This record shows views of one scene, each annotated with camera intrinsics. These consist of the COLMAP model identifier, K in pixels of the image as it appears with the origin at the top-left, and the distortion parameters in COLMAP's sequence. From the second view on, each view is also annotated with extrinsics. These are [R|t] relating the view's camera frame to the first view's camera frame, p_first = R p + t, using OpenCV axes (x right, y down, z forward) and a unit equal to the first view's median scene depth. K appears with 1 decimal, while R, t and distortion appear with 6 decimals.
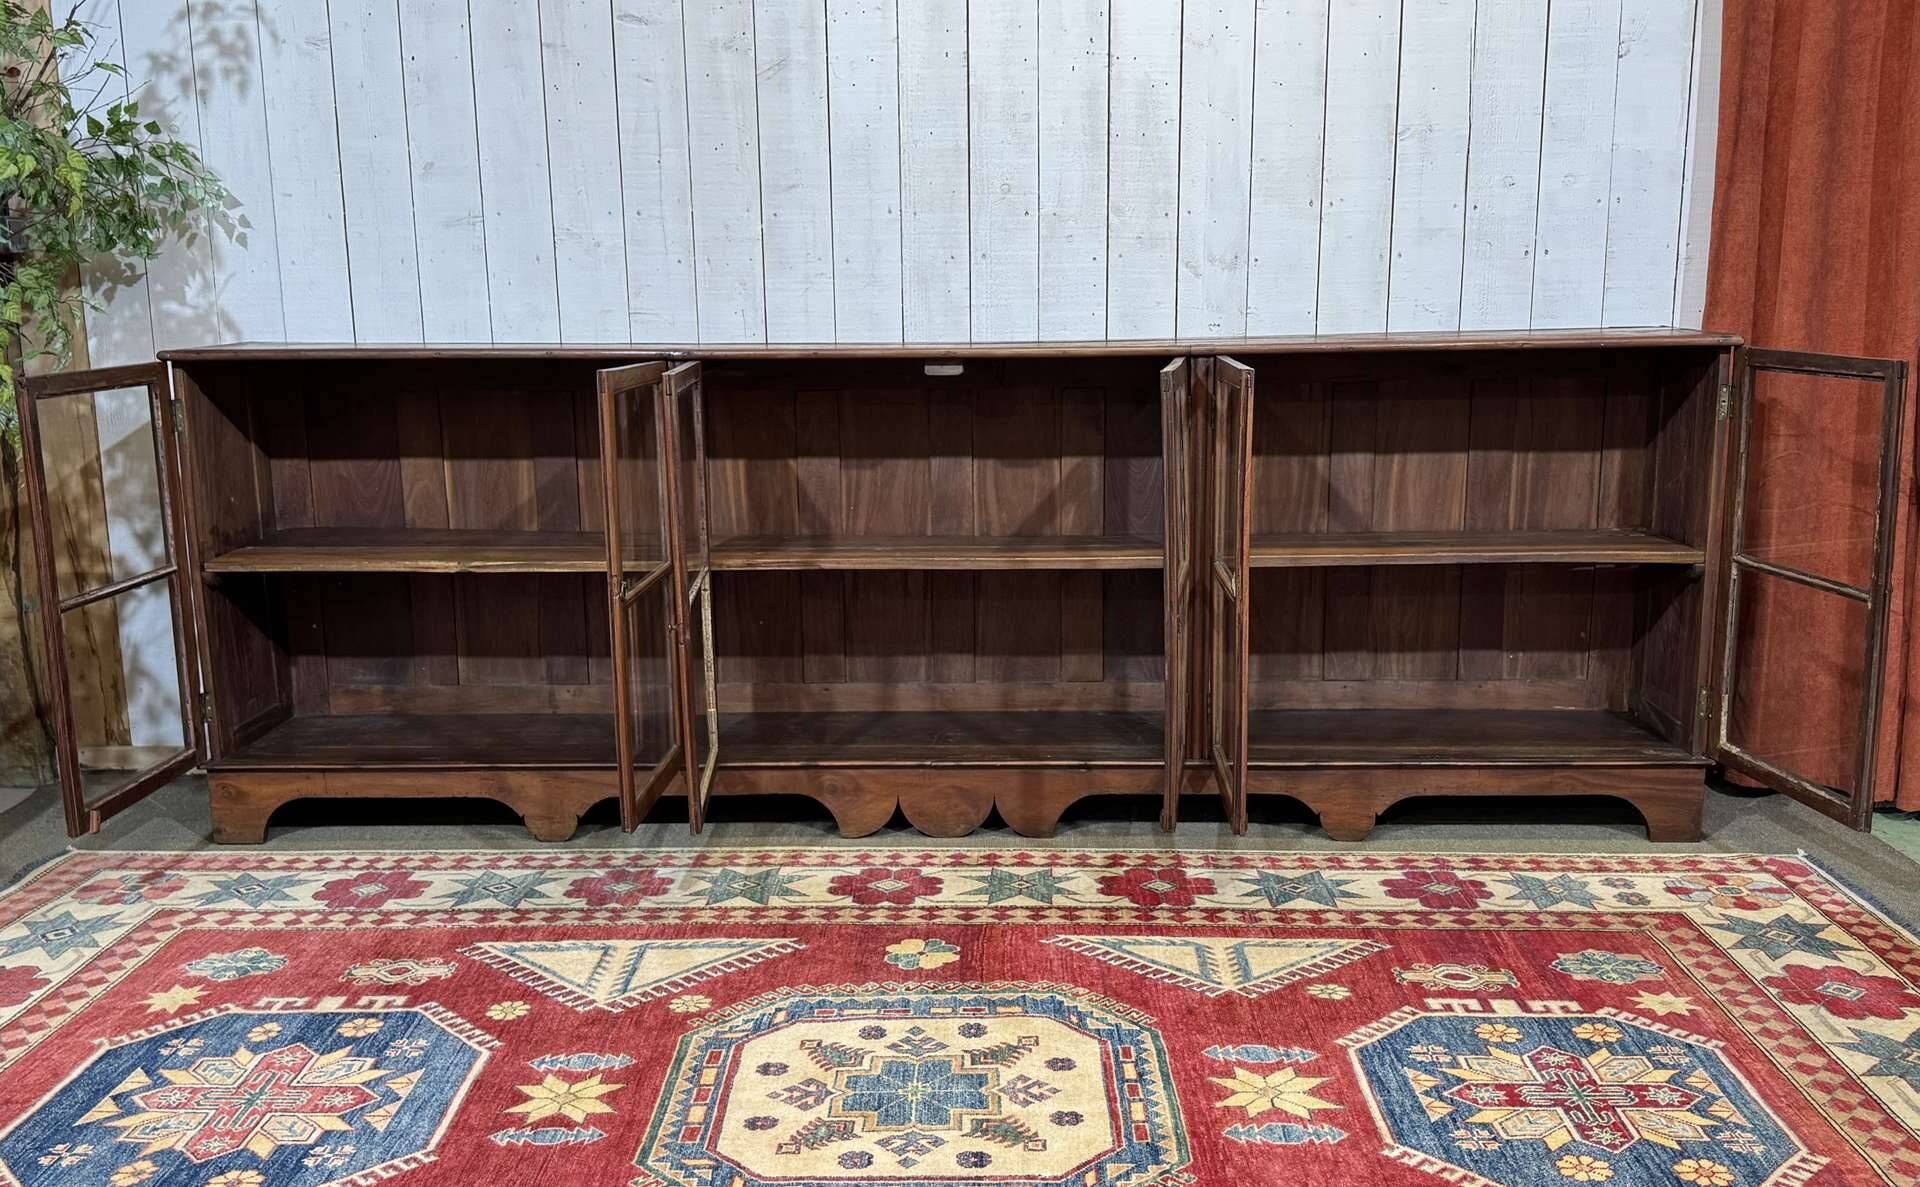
lens RADIAL K [[1708.7, 0, 960.5], [0, 1708.7, 615.1], [0, 0, 1]] dist [0.188311, -0.404185]
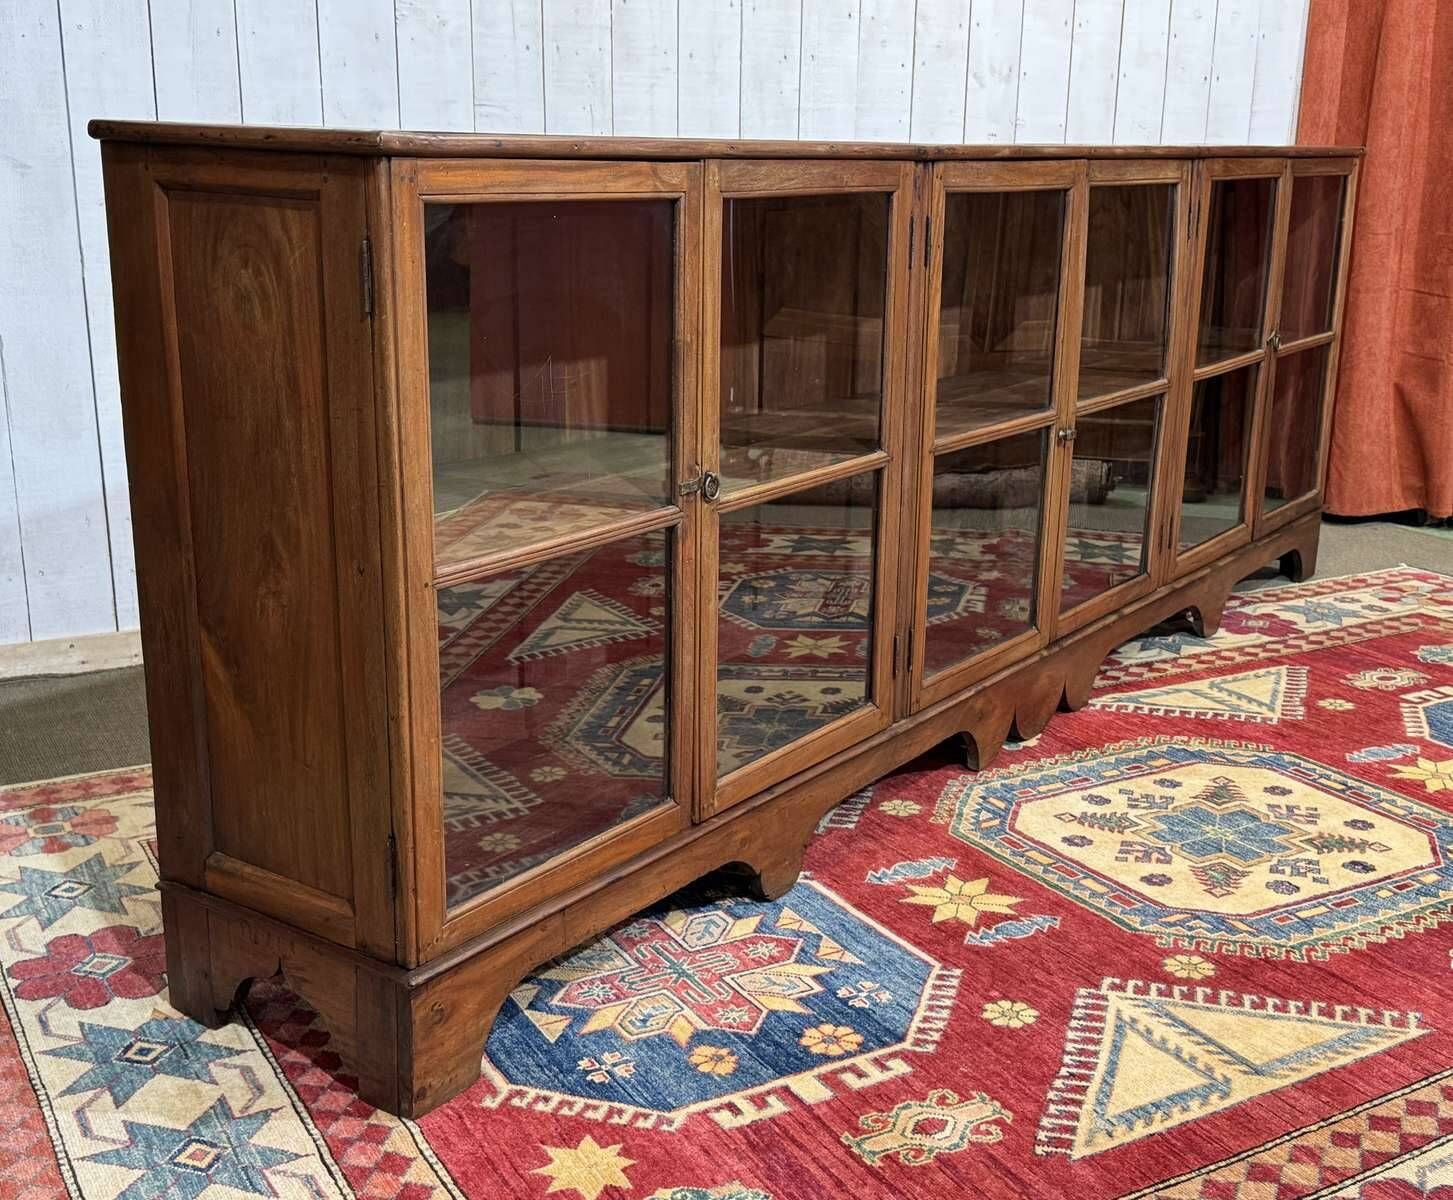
lens RADIAL K [[1705.4, 0, 747.4], [0, 1705.4, 579.6], [0, 0, 1]] dist [0.237750, -0.596770]
pose [[0.847198, -0.107494, 0.520289, -0.621129], [0.077999, 0.993871, 0.078331, 0.009432], [-0.525520, -0.025780, 0.850390, 0.182867]]
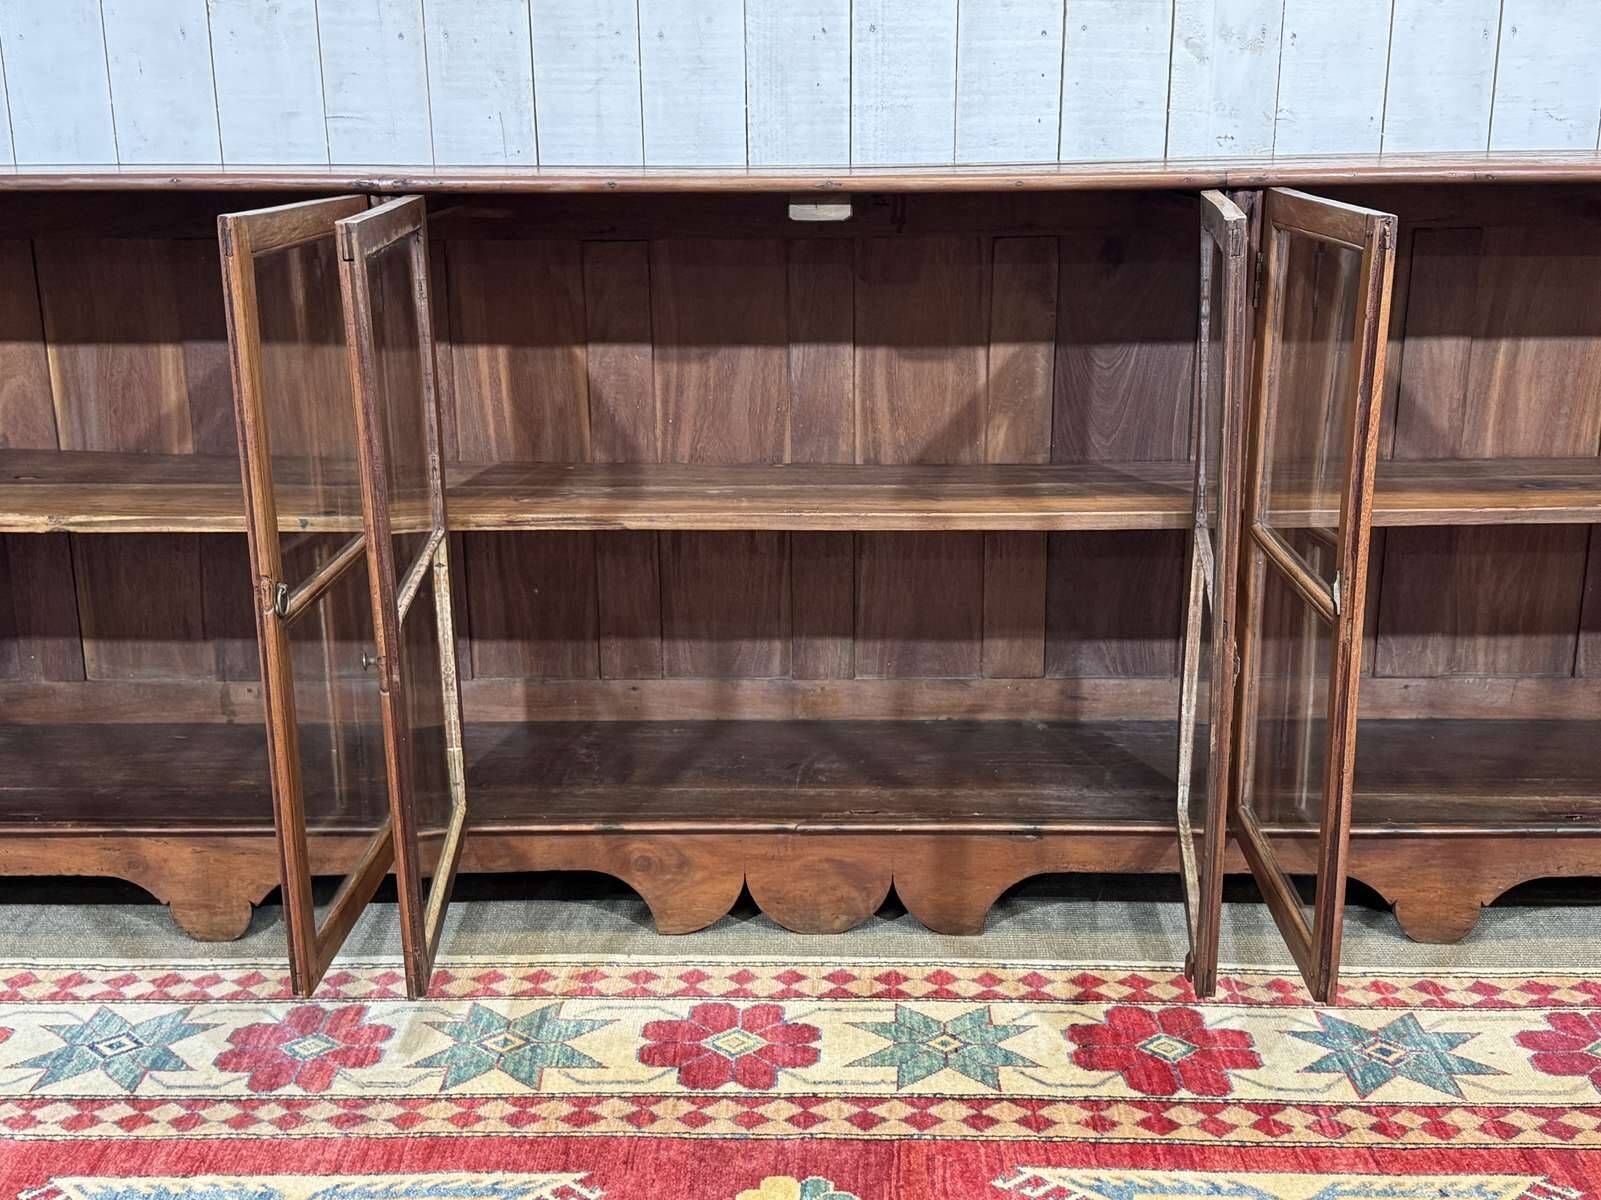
lens RADIAL K [[1777.4, 0, 796.5], [0, 1777.4, 604.9], [0, 0, 1]] dist [0.201680, -0.478627]
pose [[0.999930, -0.000304, 0.011848, -0.027181], [-0.000695, 0.996450, 0.084179, -0.058722], [-0.011832, -0.084181, 0.996380, 0.361230]]
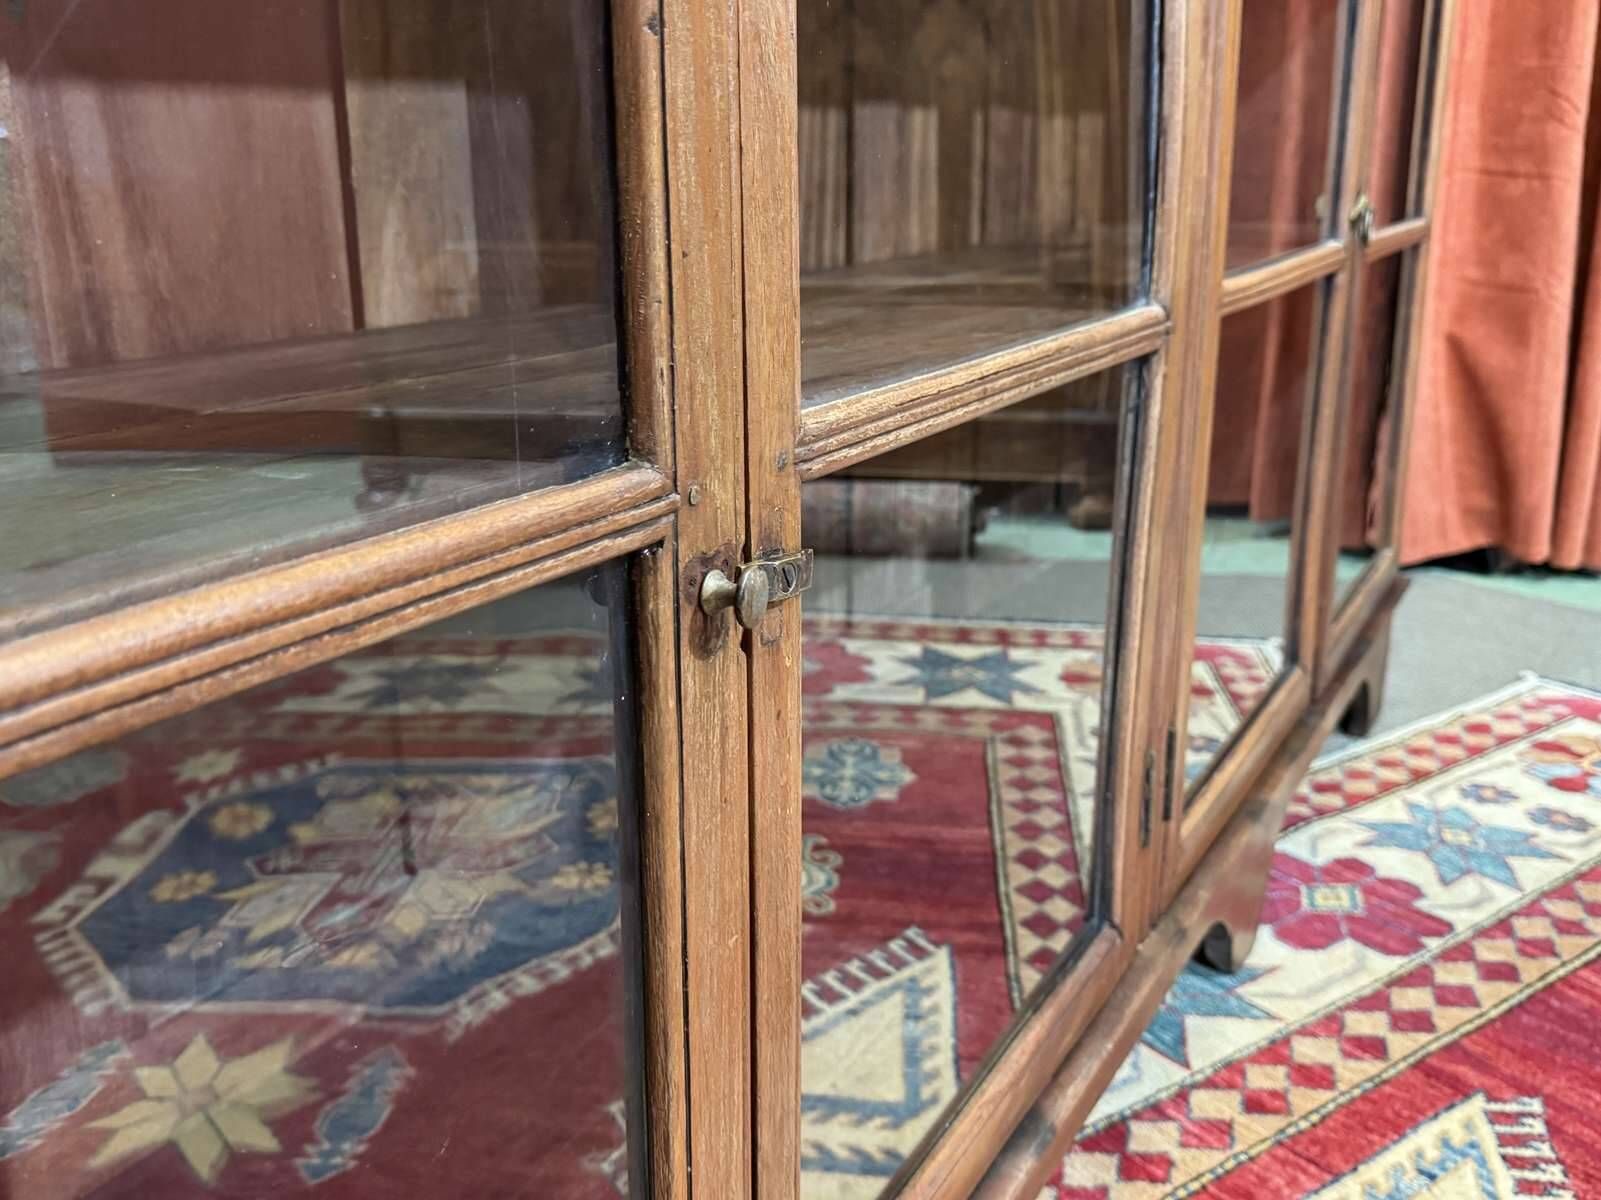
lens RADIAL K [[1508.8, 0, 803.7], [0, 1508.8, 609.7], [0, 0, 1]] dist [0.175714, -0.386433]
pose [[0.788172, -0.171128, 0.591186, -0.088692], [0.118060, 0.984767, 0.127659, 0.001968], [-0.604026, -0.030822, 0.796368, 0.741499]]
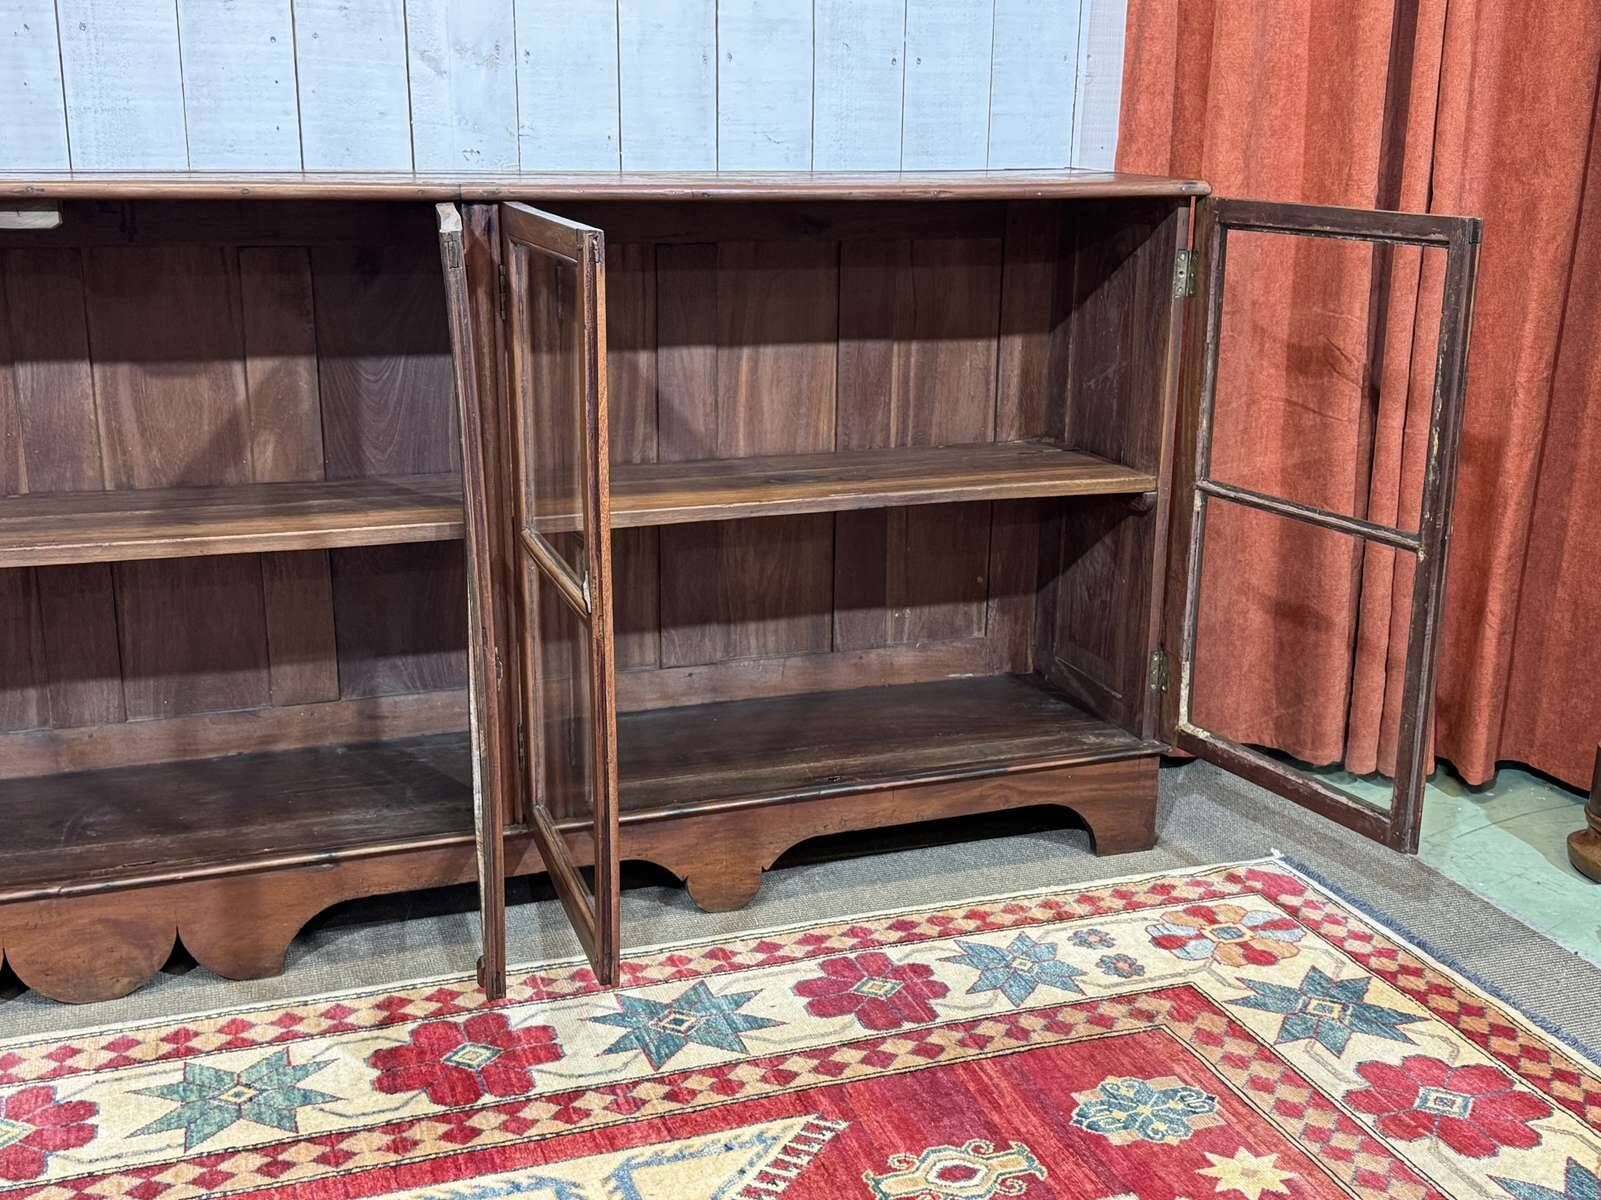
lens RADIAL K [[1775.9, 0, 817.2], [0, 1775.9, 610.3], [0, 0, 1]] dist [0.197424, -0.450583]
pose [[0.927307, -0.078229, 0.366037, 0.004207], [0.048740, 0.994826, 0.089136, -0.057473], [-0.371116, -0.064815, 0.926322, 0.354220]]
